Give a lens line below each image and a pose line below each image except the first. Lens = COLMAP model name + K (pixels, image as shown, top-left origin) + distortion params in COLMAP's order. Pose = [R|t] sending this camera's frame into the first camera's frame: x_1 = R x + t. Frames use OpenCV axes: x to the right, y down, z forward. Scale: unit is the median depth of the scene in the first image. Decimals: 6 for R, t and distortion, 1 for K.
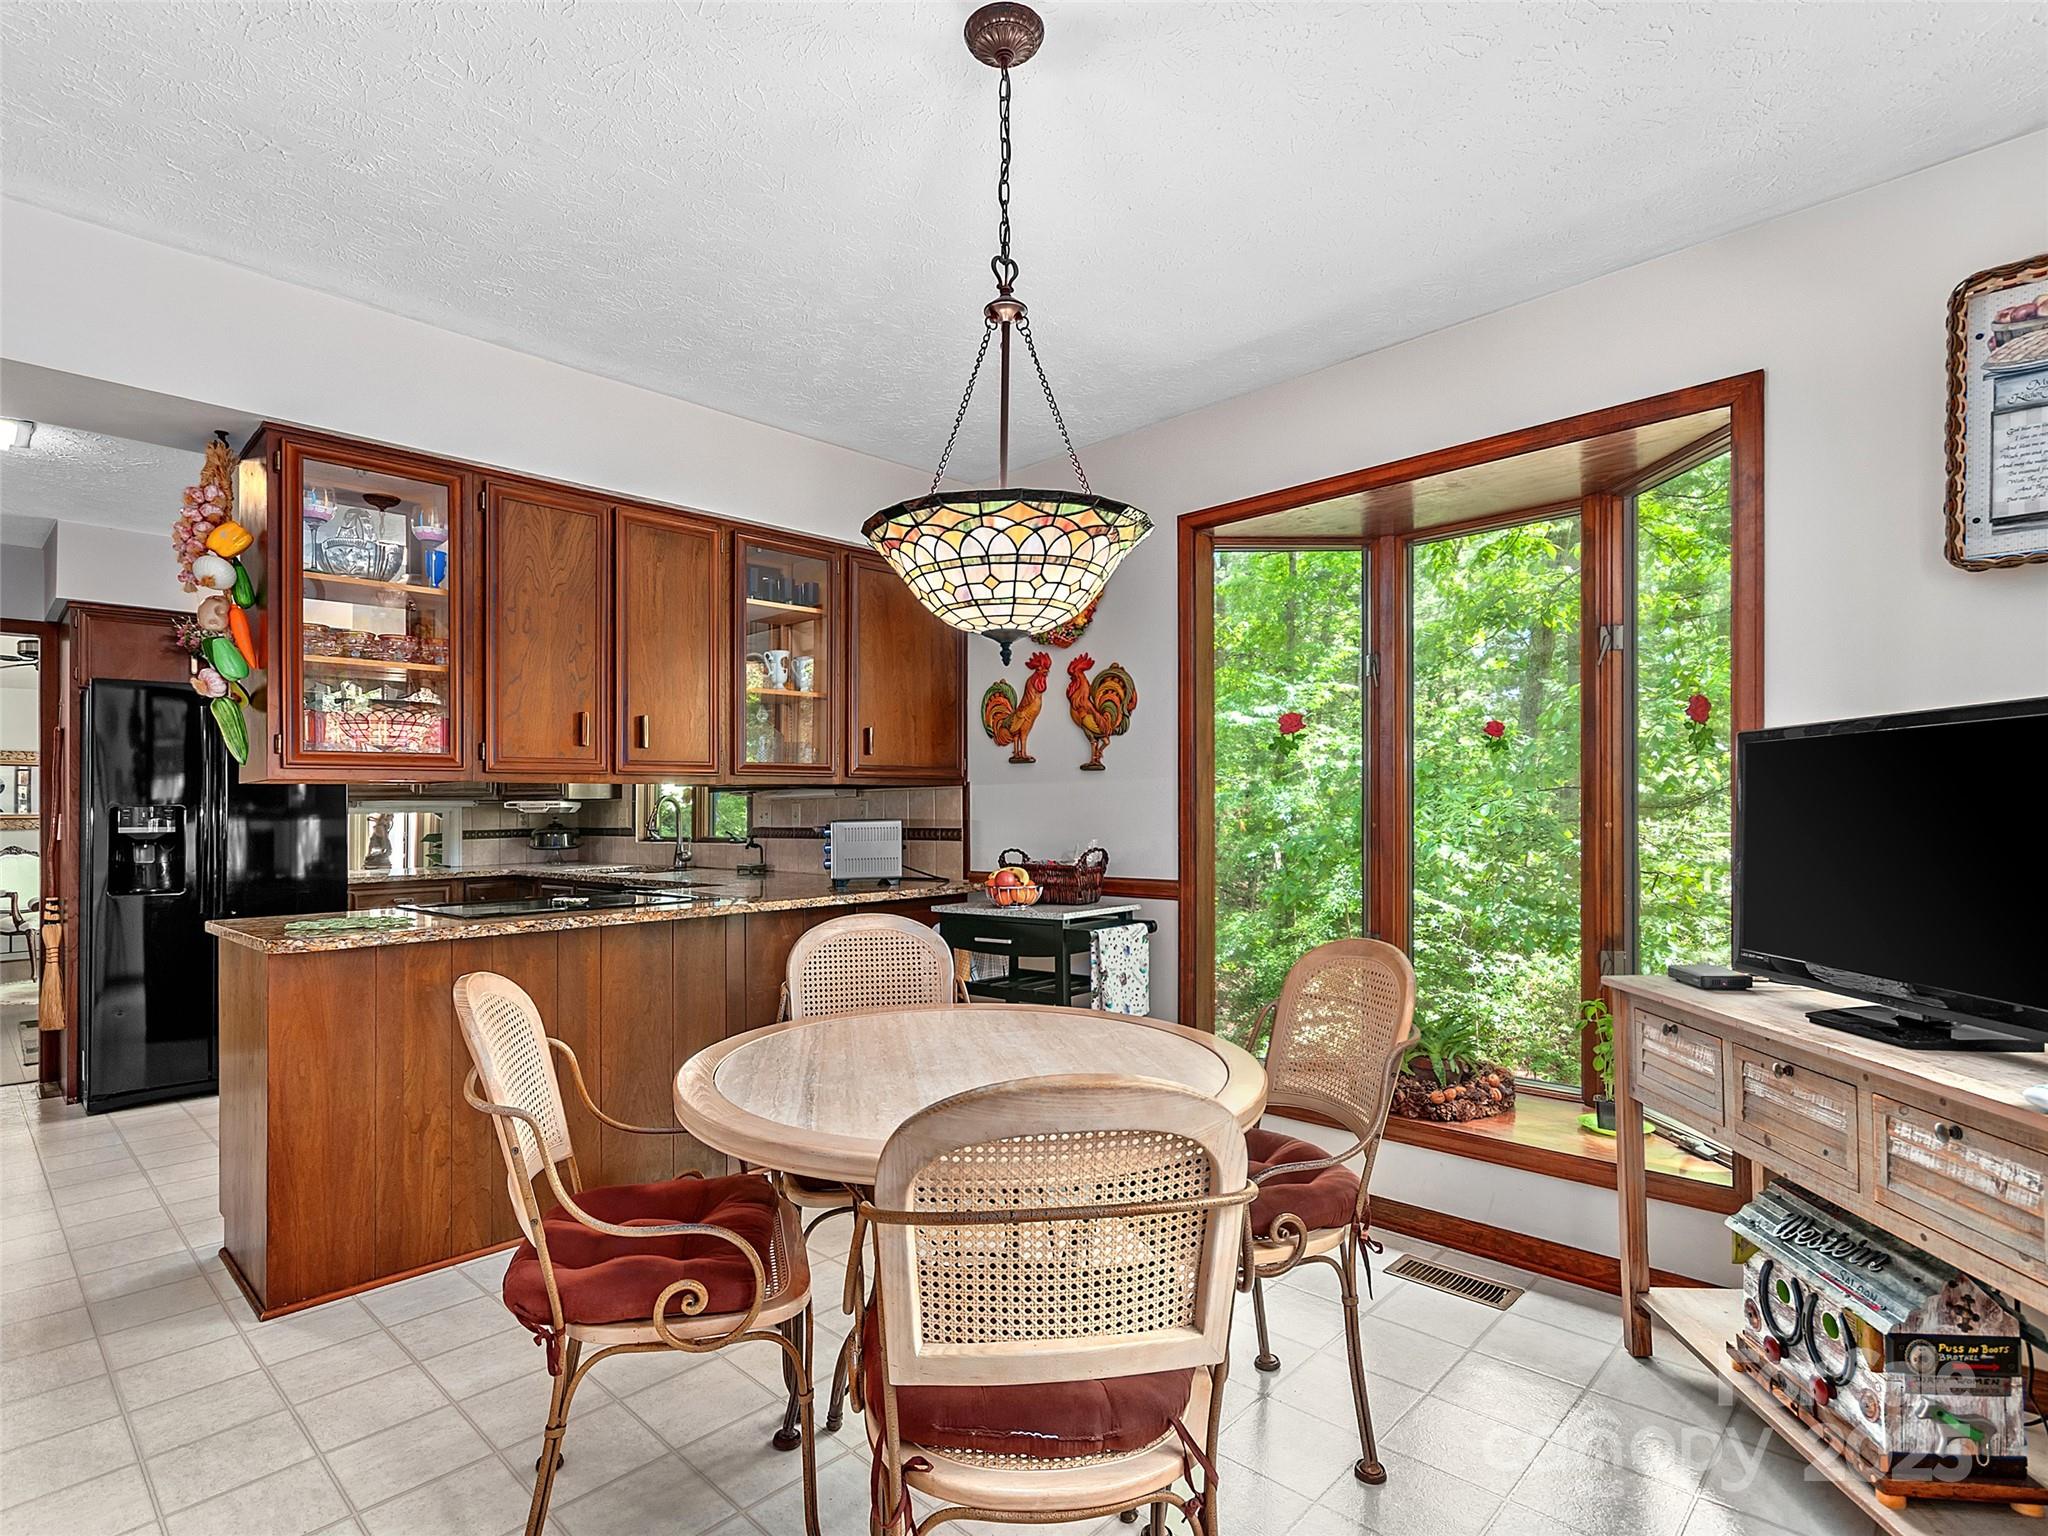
lens RADIAL K [[1027.6, 0, 1031.2], [0, 1027.6, 803.5], [0, 0, 1]] dist [0.000151, -0.000093]
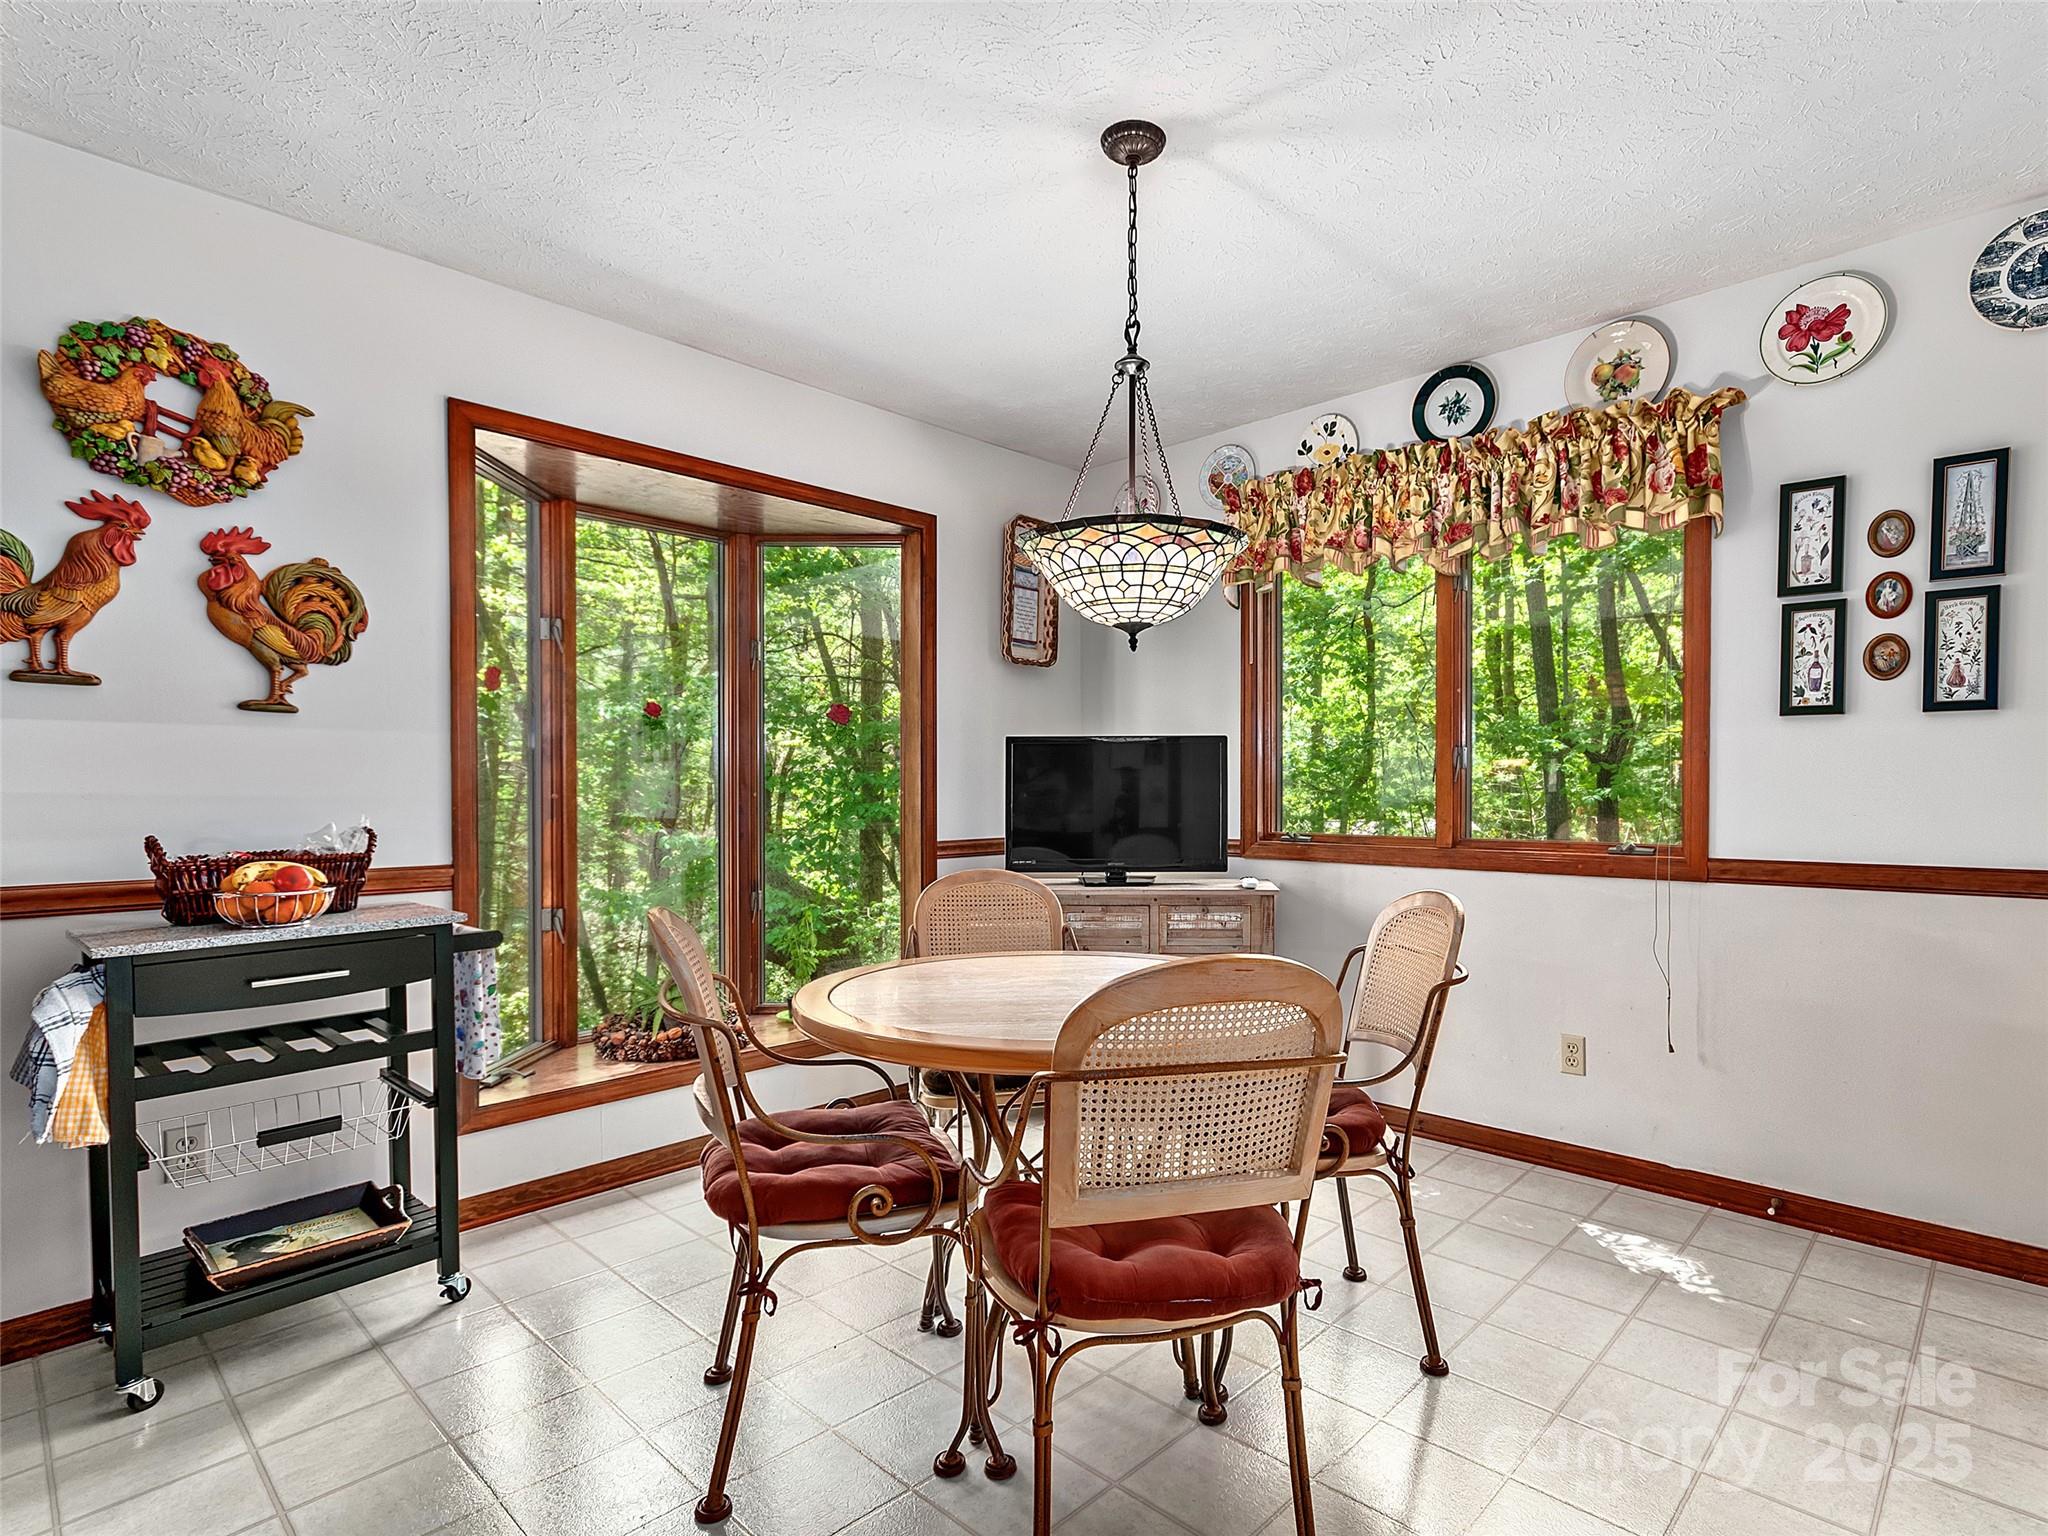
lens RADIAL K [[1027.6, 0, 1031.2], [0, 1027.6, 803.5], [0, 0, 1]] dist [0.000151, -0.000093]
pose [[0.020989, -0.002061, 0.999778, -0.714563], [-0.005253, 0.999984, 0.002172, 0.027441], [-0.999766, -0.005297, 0.020977, 0.613297]]
